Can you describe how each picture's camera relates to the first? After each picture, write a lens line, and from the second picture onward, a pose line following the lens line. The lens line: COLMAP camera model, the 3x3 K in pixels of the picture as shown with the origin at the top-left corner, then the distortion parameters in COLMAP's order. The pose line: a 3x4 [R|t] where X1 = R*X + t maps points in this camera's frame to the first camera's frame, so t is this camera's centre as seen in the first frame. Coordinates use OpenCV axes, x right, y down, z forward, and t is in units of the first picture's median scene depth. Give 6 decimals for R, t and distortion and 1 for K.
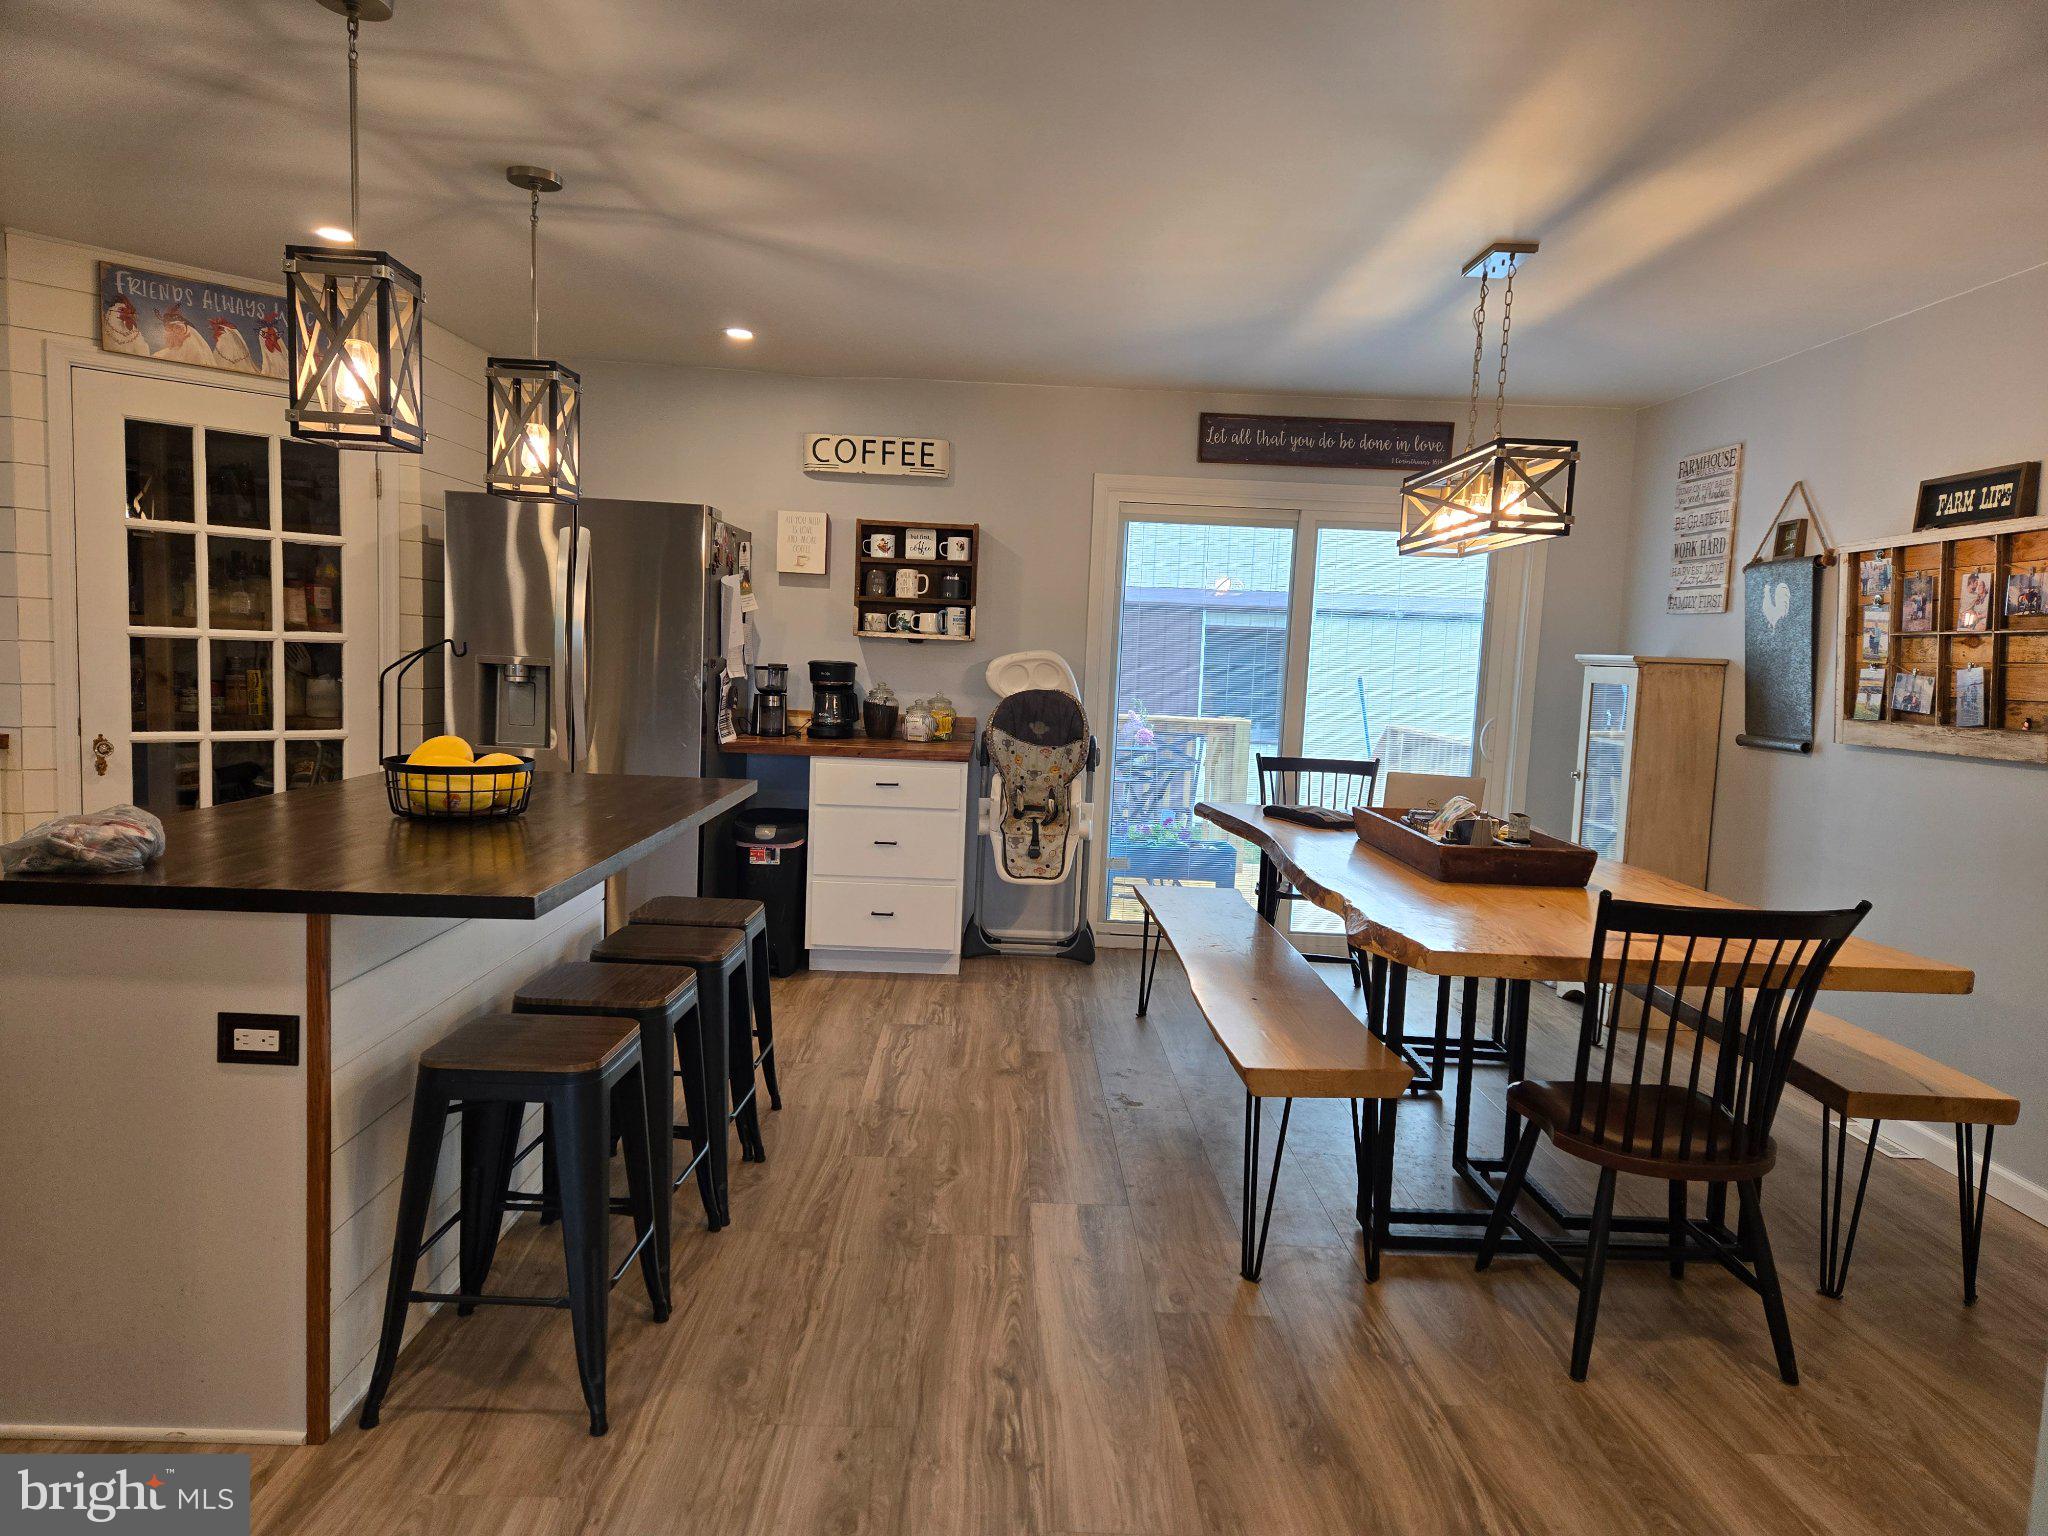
lens RADIAL K [[1361.0, 0, 1031.6], [0, 1361.0, 774.8], [0, 0, 1]] dist [0.055706, -0.034767]
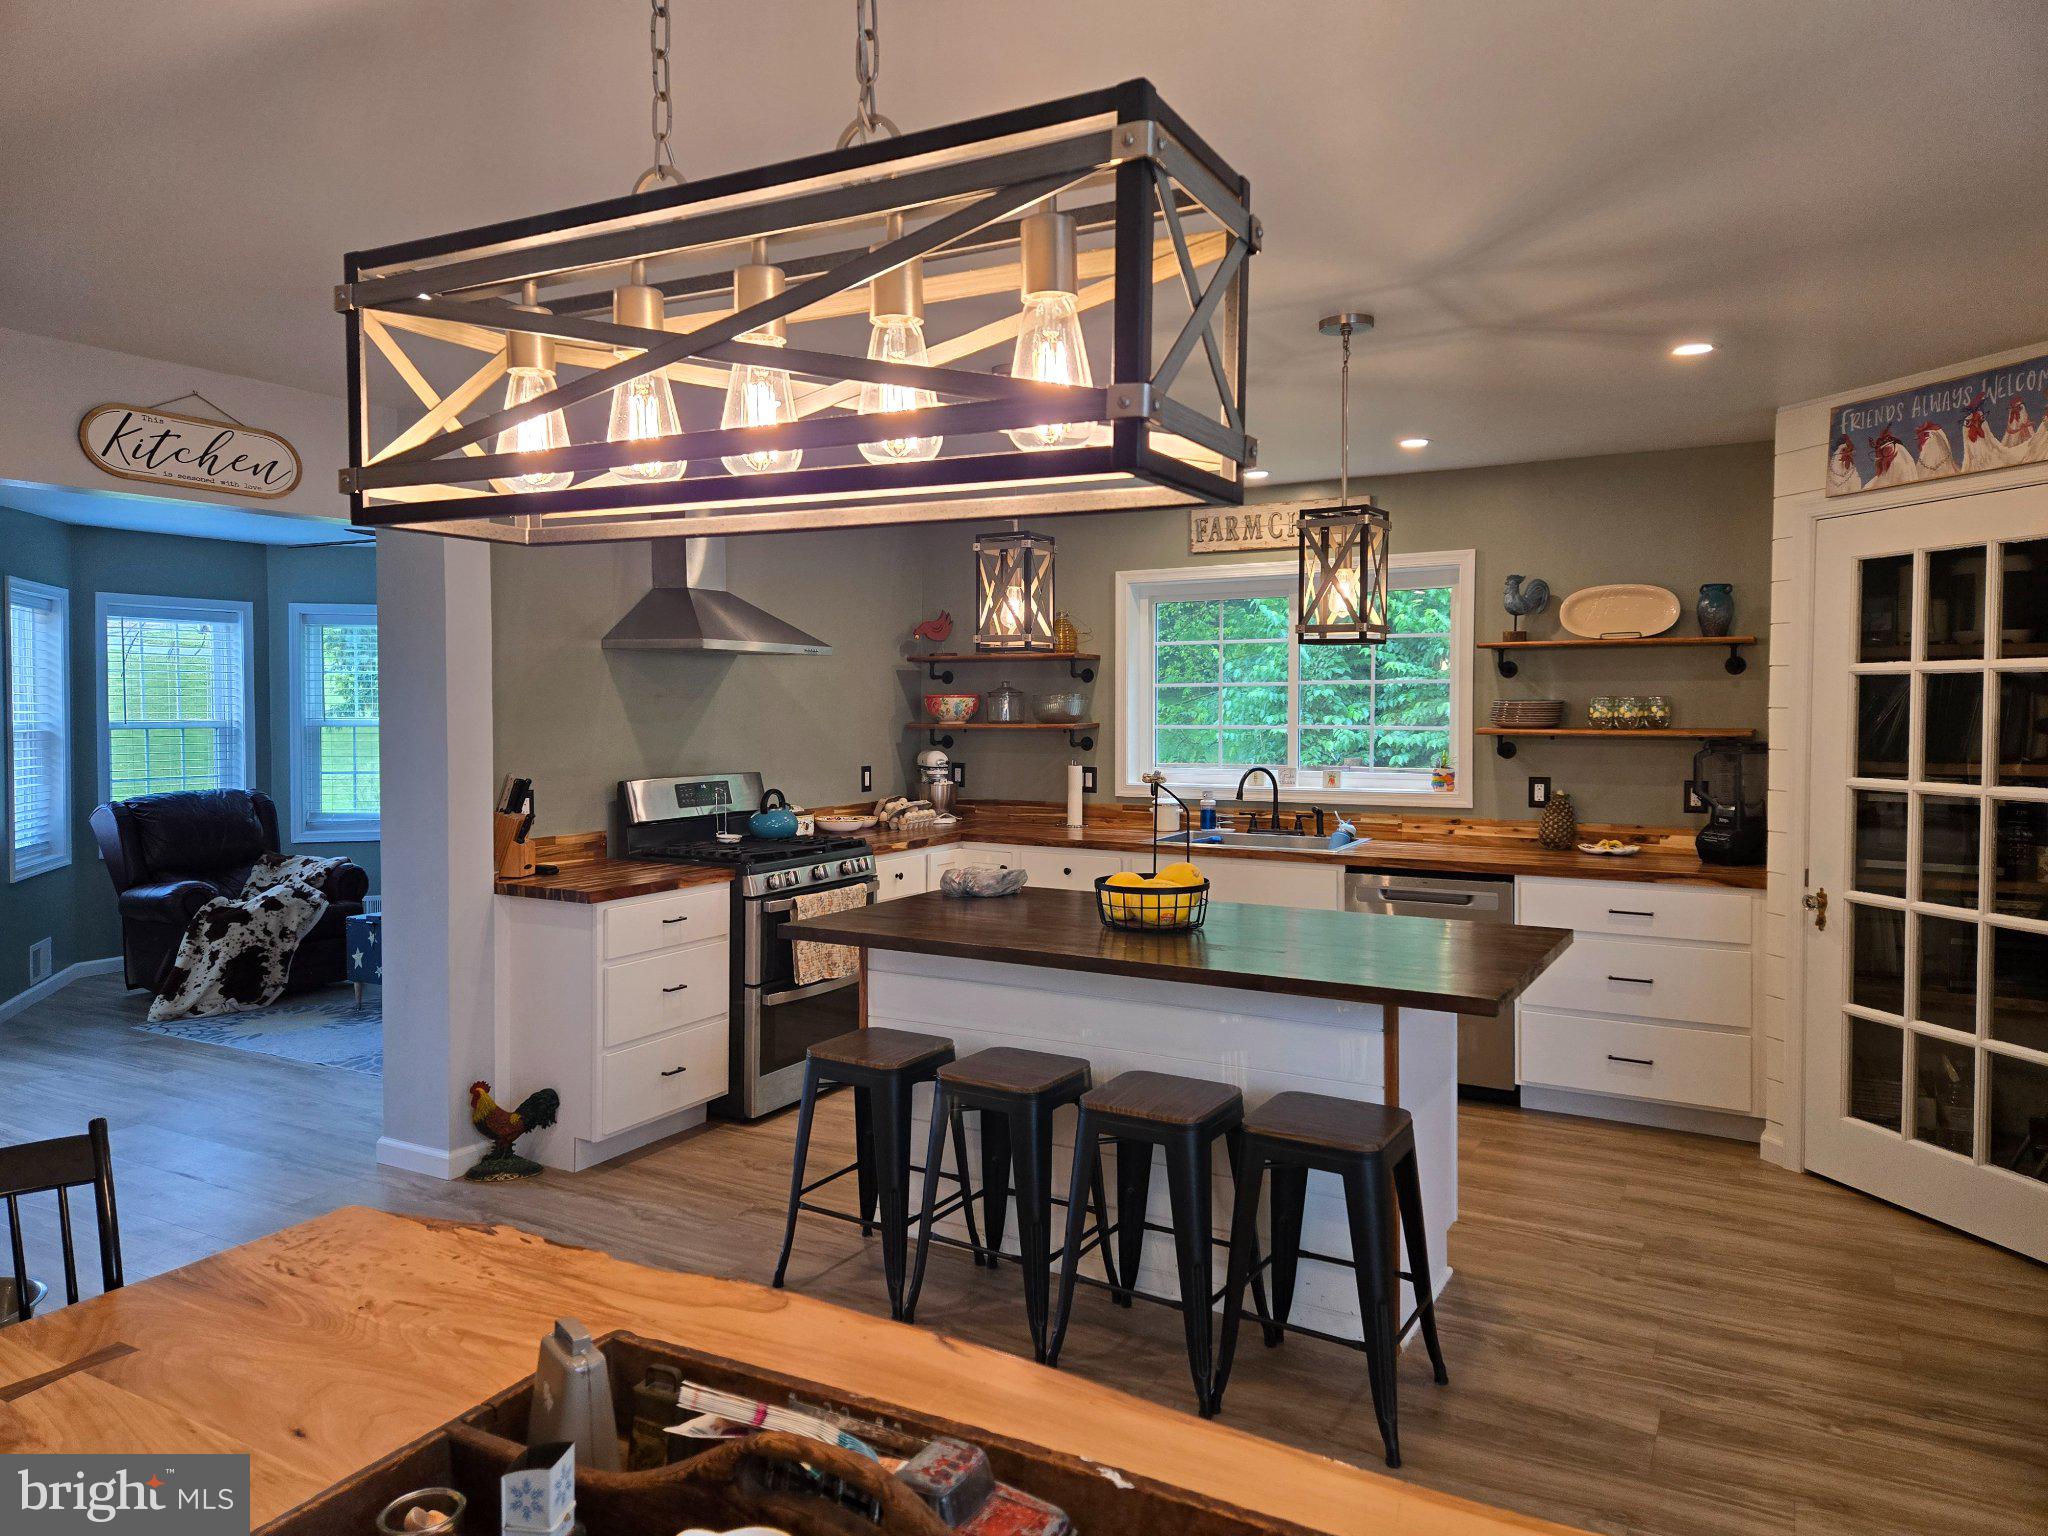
lens RADIAL K [[1361.0, 0, 1024.3], [0, 1361.0, 753.2], [0, 0, 1]] dist [0.055706, -0.034767]
pose [[-0.508149, -0.009219, -0.861220, 0.383226], [-0.099510, 0.993875, 0.048076, -0.098066], [0.855501, 0.110129, -0.505954, 0.860589]]
